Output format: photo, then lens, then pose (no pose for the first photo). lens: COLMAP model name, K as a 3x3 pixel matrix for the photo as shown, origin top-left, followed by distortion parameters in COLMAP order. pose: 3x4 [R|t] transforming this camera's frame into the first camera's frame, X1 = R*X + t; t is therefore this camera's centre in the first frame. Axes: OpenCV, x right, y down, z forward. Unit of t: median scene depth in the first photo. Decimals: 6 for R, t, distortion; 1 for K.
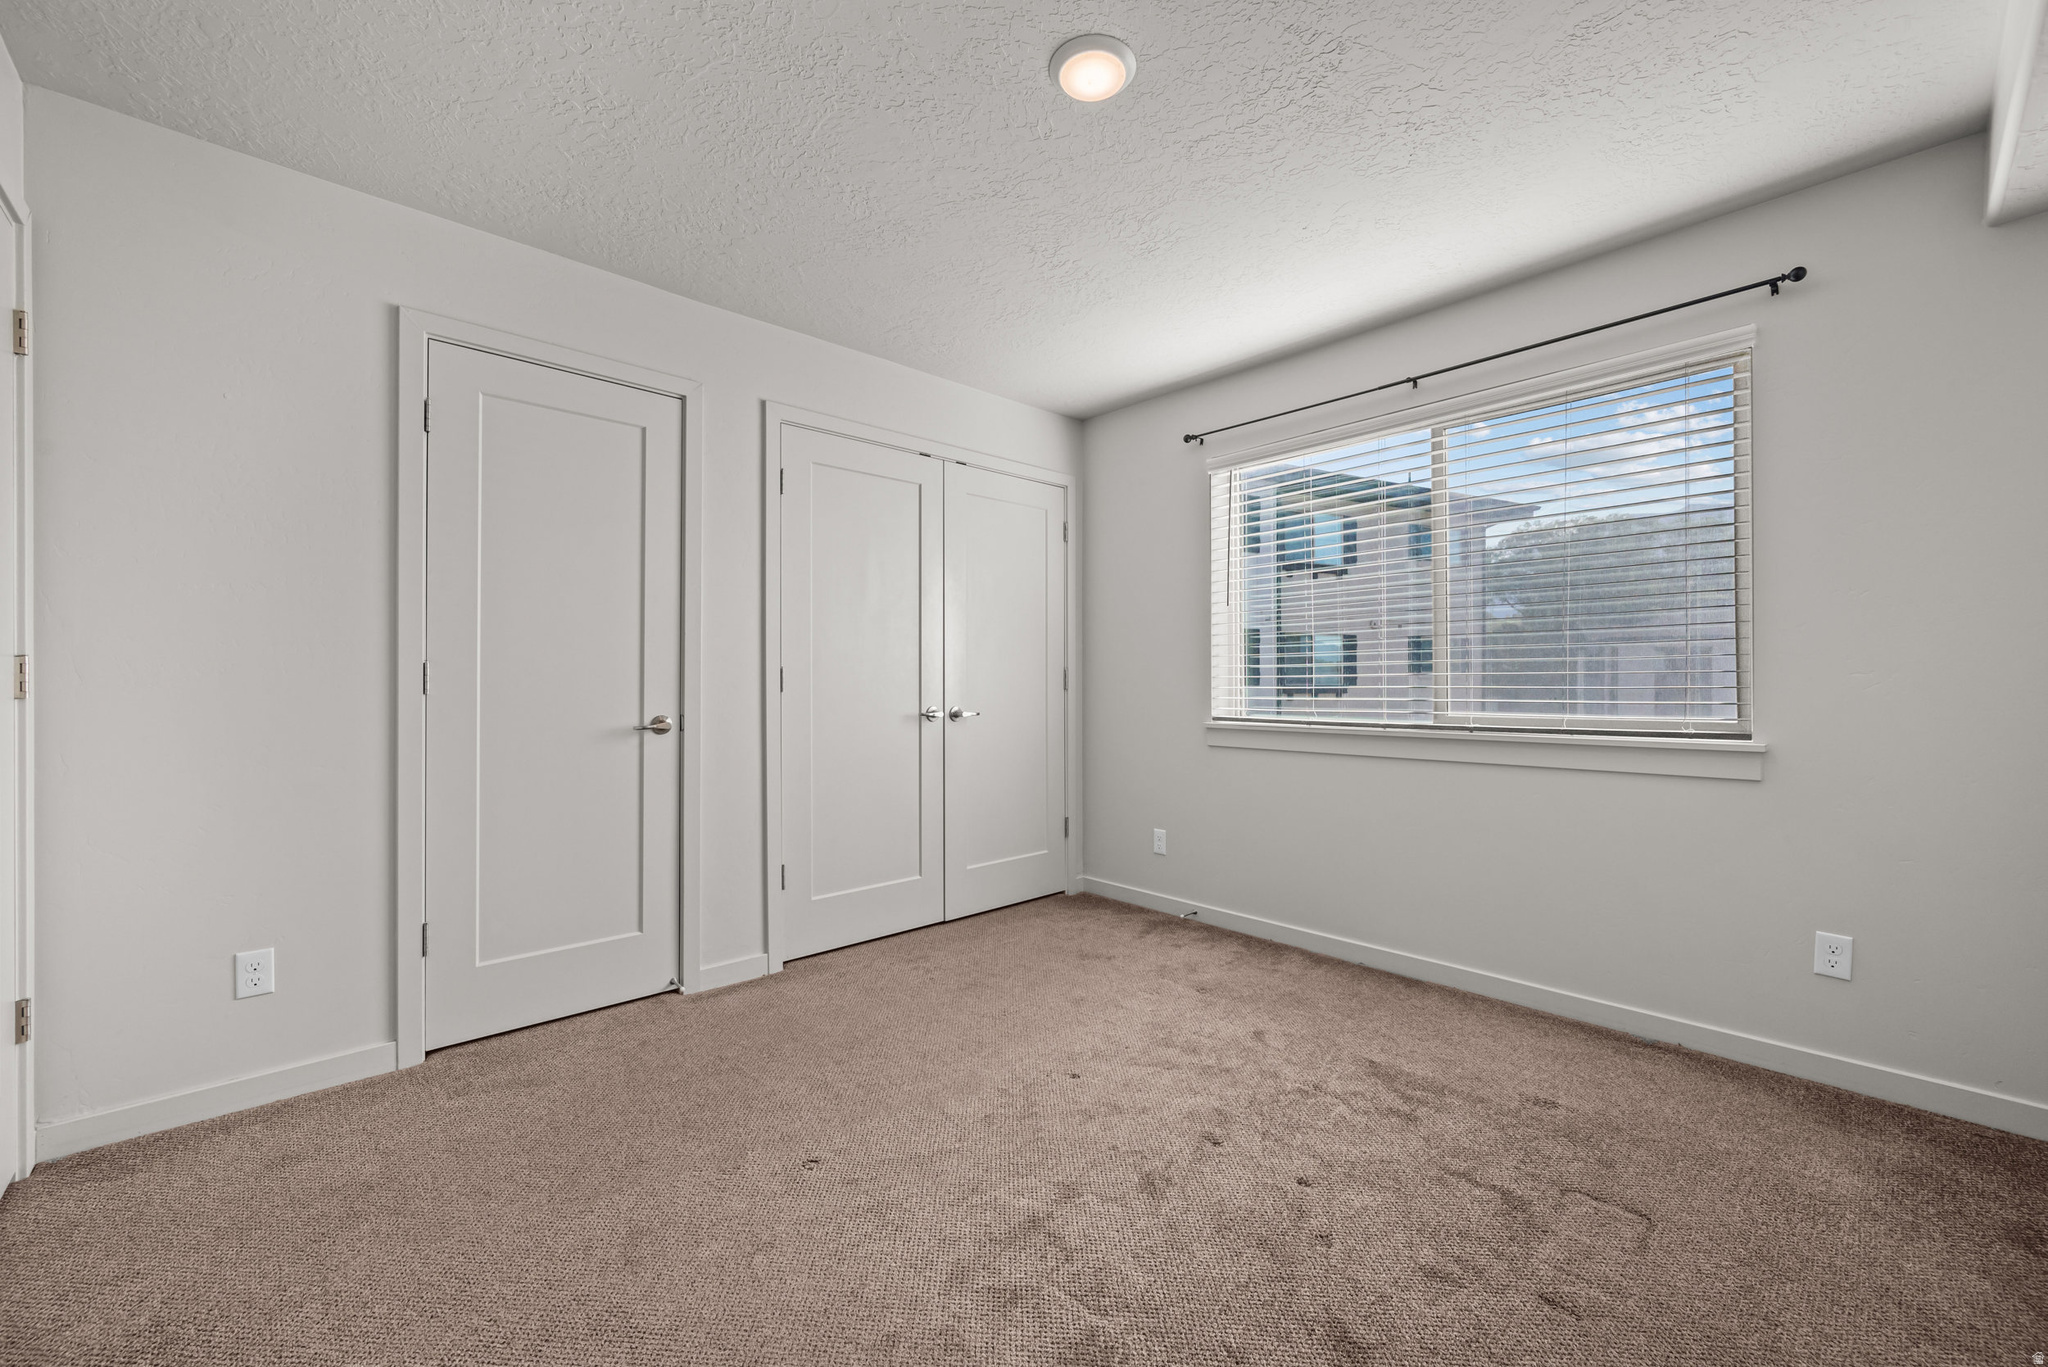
lens RADIAL K [[799.0, 0, 1020.6], [0, 799.0, 679.1], [0, 0, 1]] dist [0.000621, 0.000170]
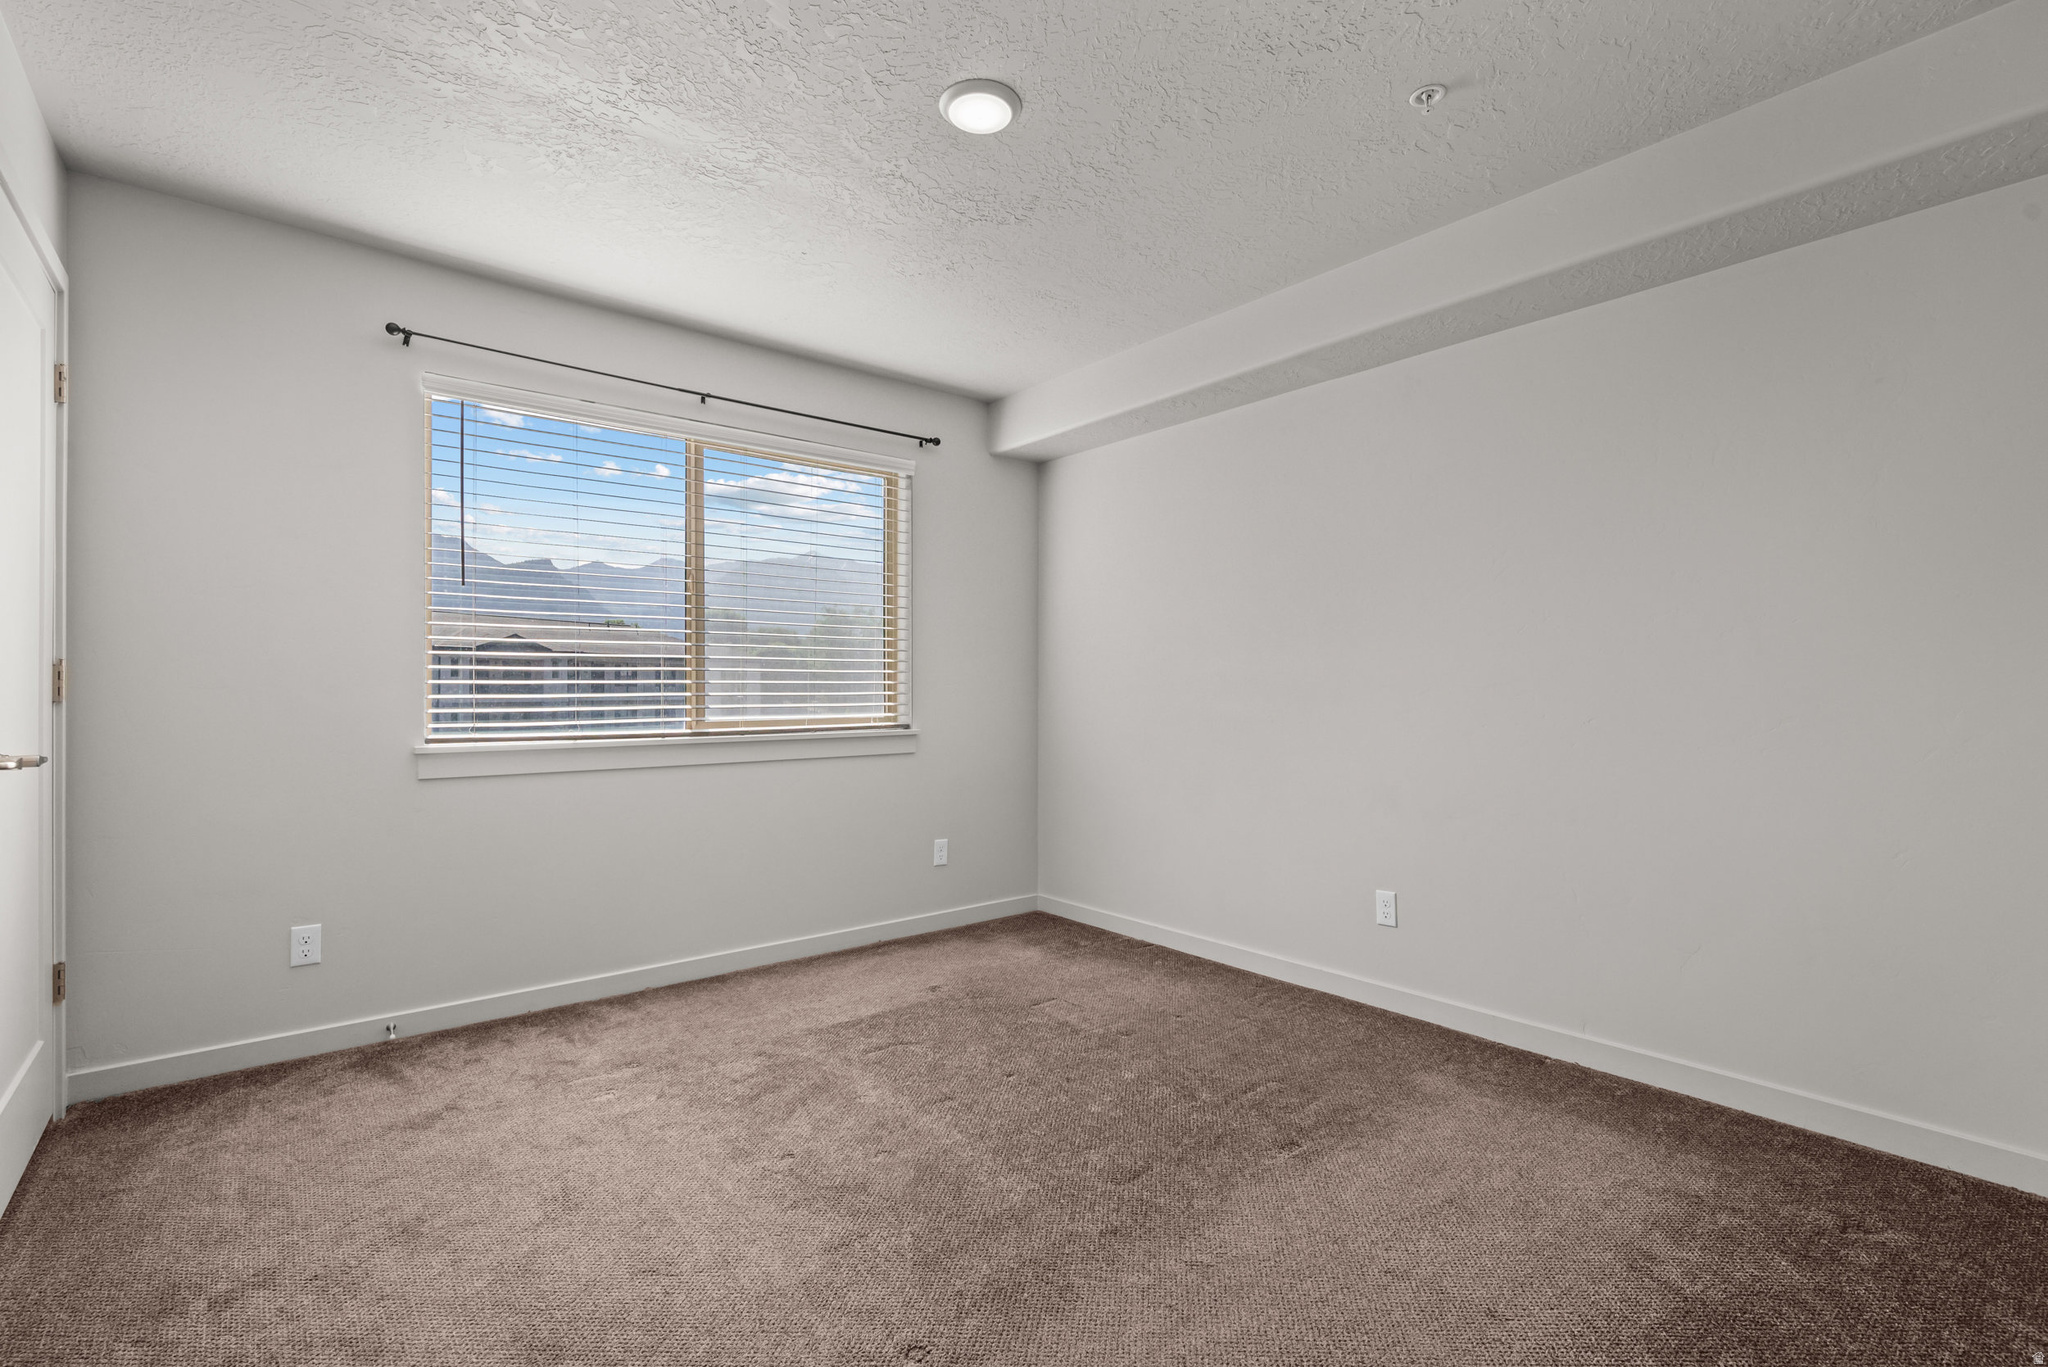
lens RADIAL K [[927.8, 0, 1024.0], [0, 927.8, 683.5], [0, 0, 1]] dist [0.002737, 0.000397]
pose [[0.053069, 0.009663, 0.998544, -0.661474], [-0.003766, 0.999948, -0.009477, 0.005719], [-0.998584, -0.003258, 0.053103, 0.514702]]
